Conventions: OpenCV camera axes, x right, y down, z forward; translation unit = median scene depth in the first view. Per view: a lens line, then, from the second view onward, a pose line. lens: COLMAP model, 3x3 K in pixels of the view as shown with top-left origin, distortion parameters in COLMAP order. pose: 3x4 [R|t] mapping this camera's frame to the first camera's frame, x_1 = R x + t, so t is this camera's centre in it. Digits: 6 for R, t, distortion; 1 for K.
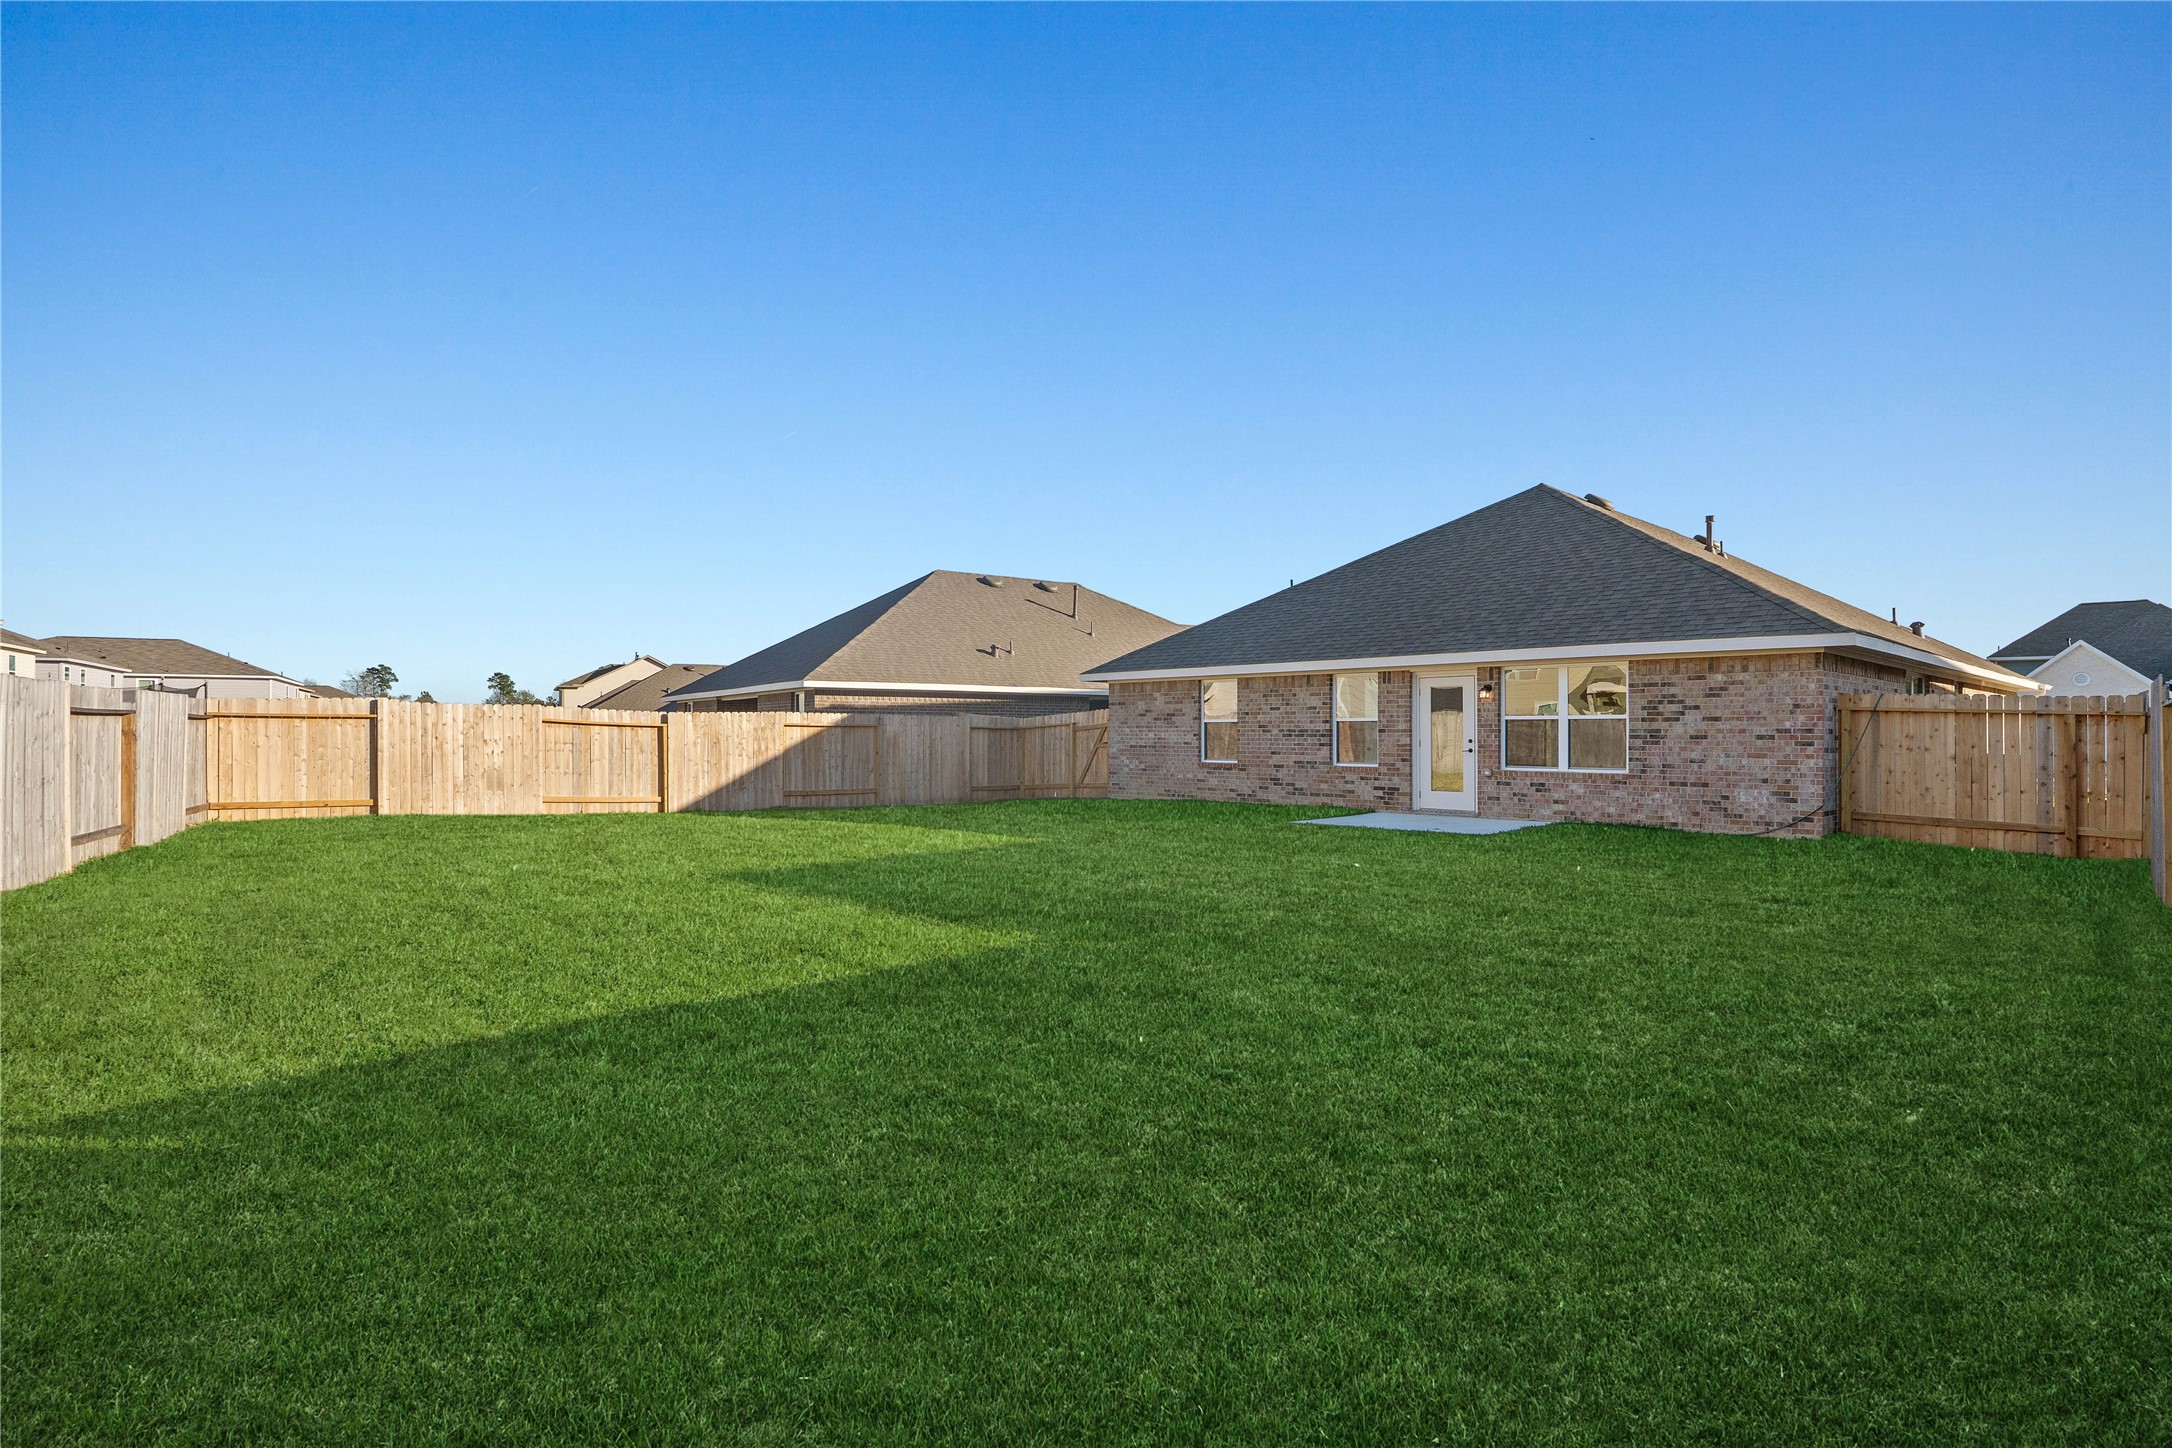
lens RADIAL K [[1102.2, 0, 1073.5], [0, 1102.2, 736.7], [0, 0, 1]] dist [0.002600, 0.000900]
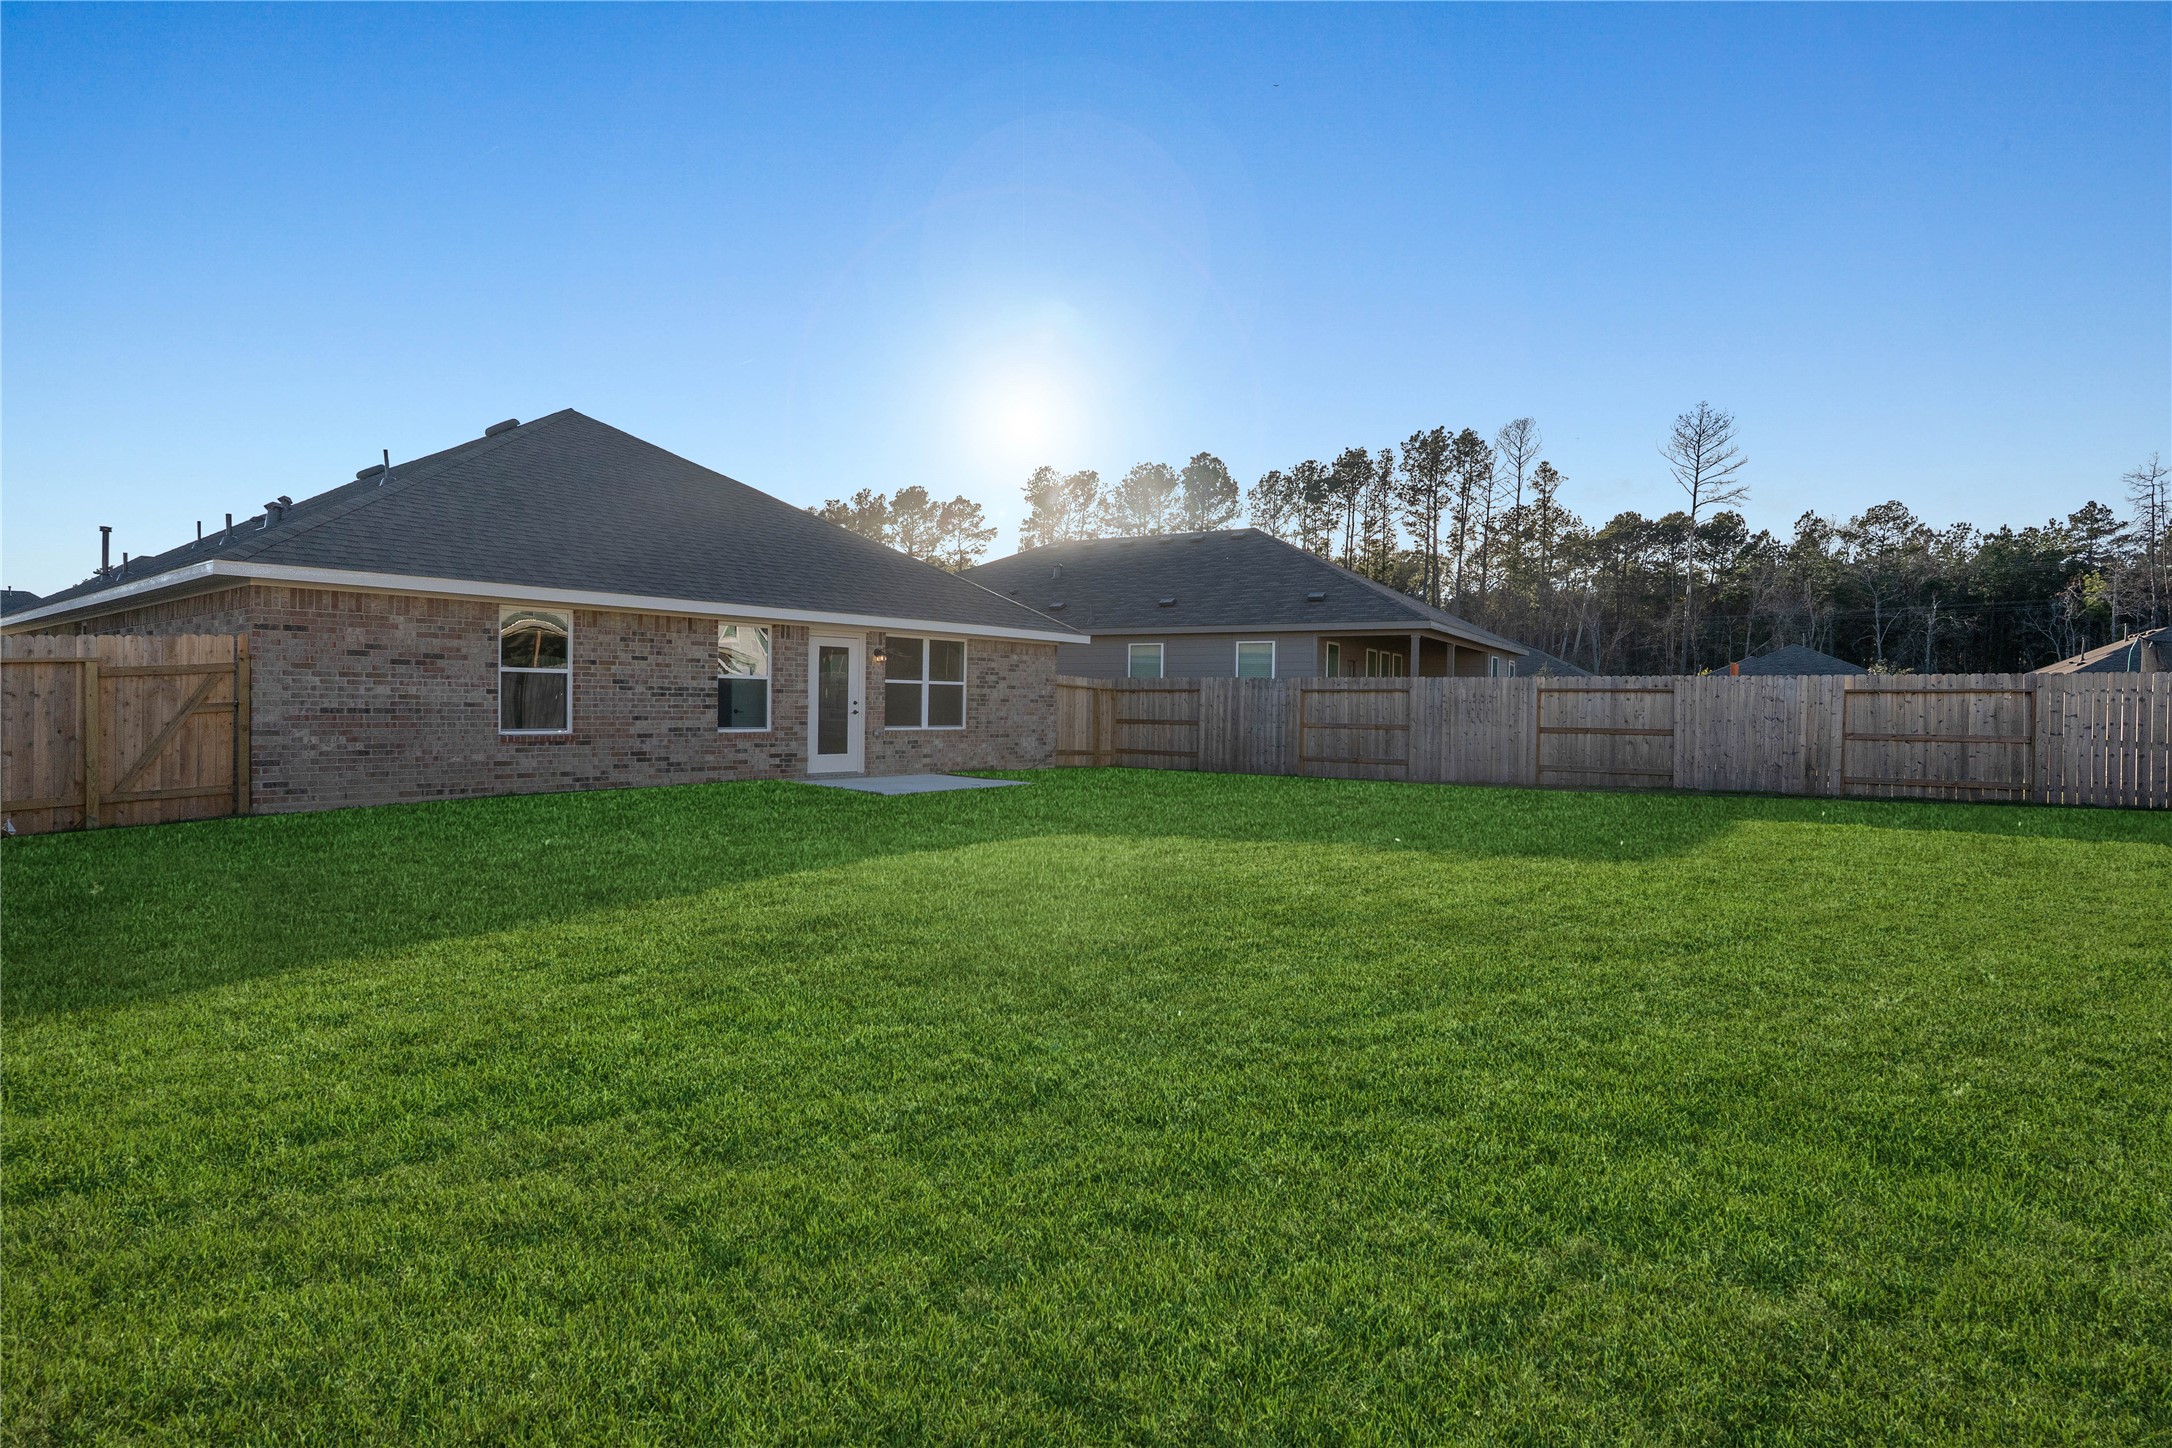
lens RADIAL K [[1102.2, 0, 1086.9], [0, 1102.2, 720.0], [0, 0, 1]] dist [0.002600, 0.000900]
pose [[-0.110881, -0.023531, 0.993555, -0.626963], [-0.017209, 0.999615, 0.021754, -0.005434], [-0.993685, -0.014686, -0.111243, 0.841887]]
